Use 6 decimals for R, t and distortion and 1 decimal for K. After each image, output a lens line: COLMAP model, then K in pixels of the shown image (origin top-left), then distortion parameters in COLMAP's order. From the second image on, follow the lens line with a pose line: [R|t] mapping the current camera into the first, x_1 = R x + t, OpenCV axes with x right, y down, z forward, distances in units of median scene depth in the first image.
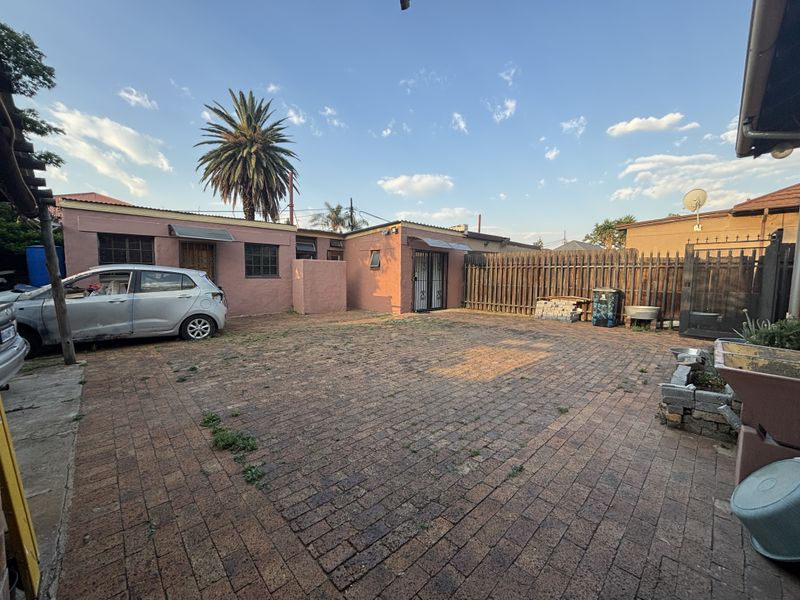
lens RADIAL K [[322.6, 0, 403.0], [0, 322.6, 302.5], [0, 0, 1]] dist [-0.000546, 0.001030]
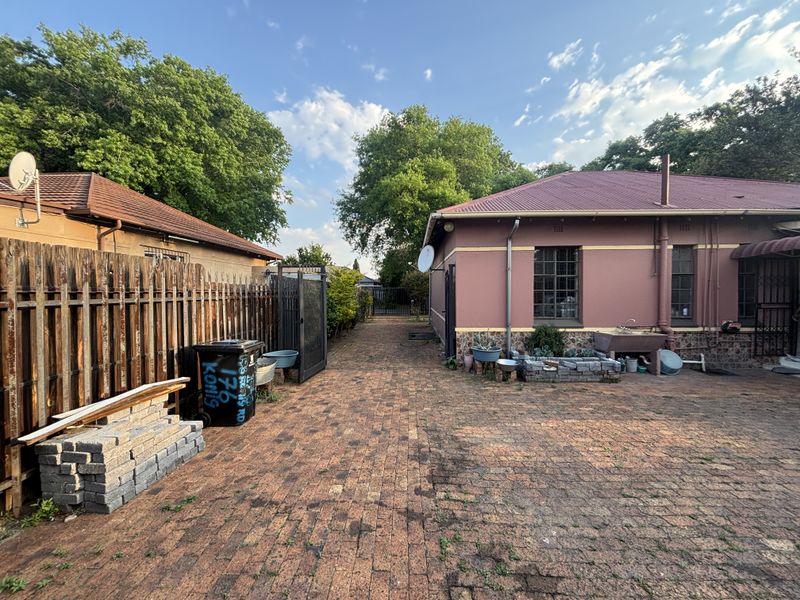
lens RADIAL K [[322.6, 0, 399.5], [0, 322.6, 296.8], [0, 0, 1]] dist [-0.000546, 0.001030]
pose [[-0.677570, -0.021151, 0.735154, 0.119217], [0.062009, 0.994384, 0.085761, -0.182745], [-0.732840, 0.103695, -0.672453, 1.480448]]
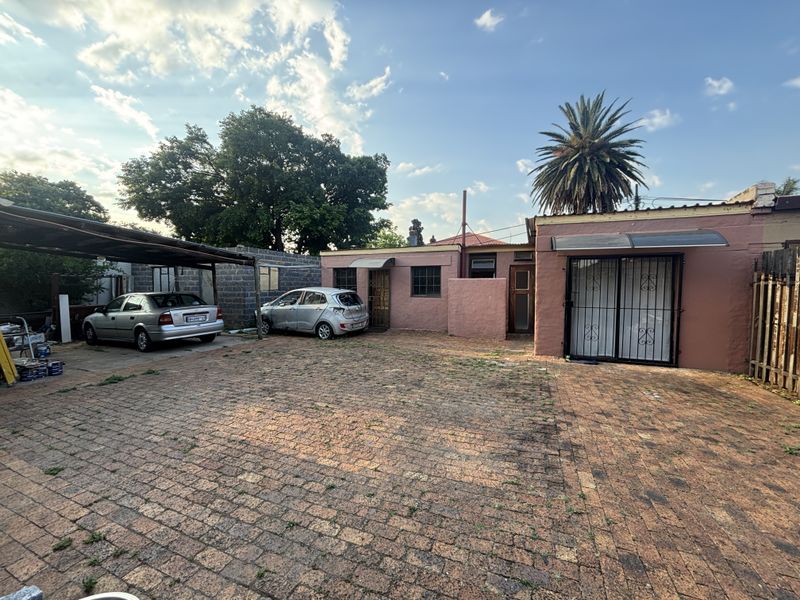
lens RADIAL K [[322.6, 0, 397.3], [0, 322.6, 301.0], [0, 0, 1]] dist [-0.000546, 0.001030]
pose [[0.366492, 0.035892, -0.929729, 0.783471], [-0.083140, 0.996522, 0.005698, -0.087794], [0.926699, 0.075209, 0.368201, 0.737994]]
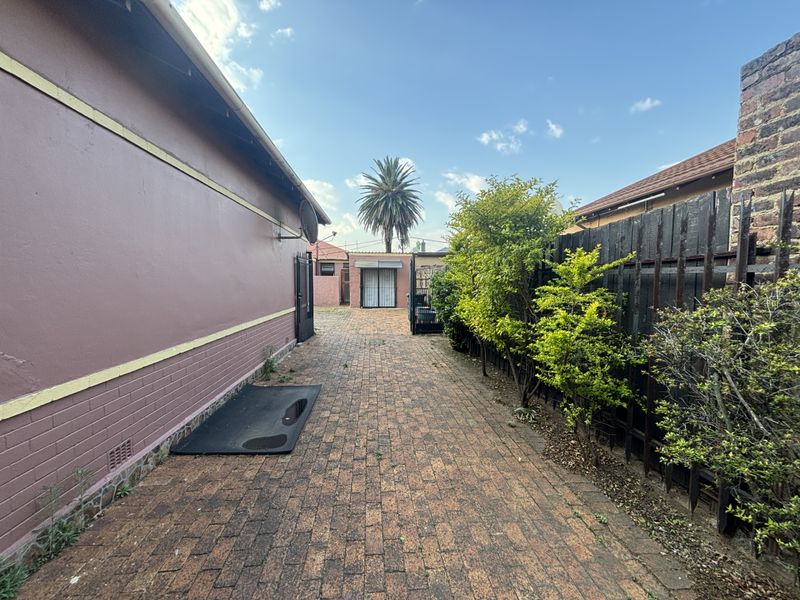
lens RADIAL K [[322.6, 0, 397.7], [0, 322.6, 302.5], [0, 0, 1]] dist [-0.000546, 0.001030]
pose [[0.750782, 0.036087, -0.659563, 1.934707], [-0.049340, 0.998781, -0.001517, -0.005238], [0.658704, 0.033682, 0.751648, -0.117257]]
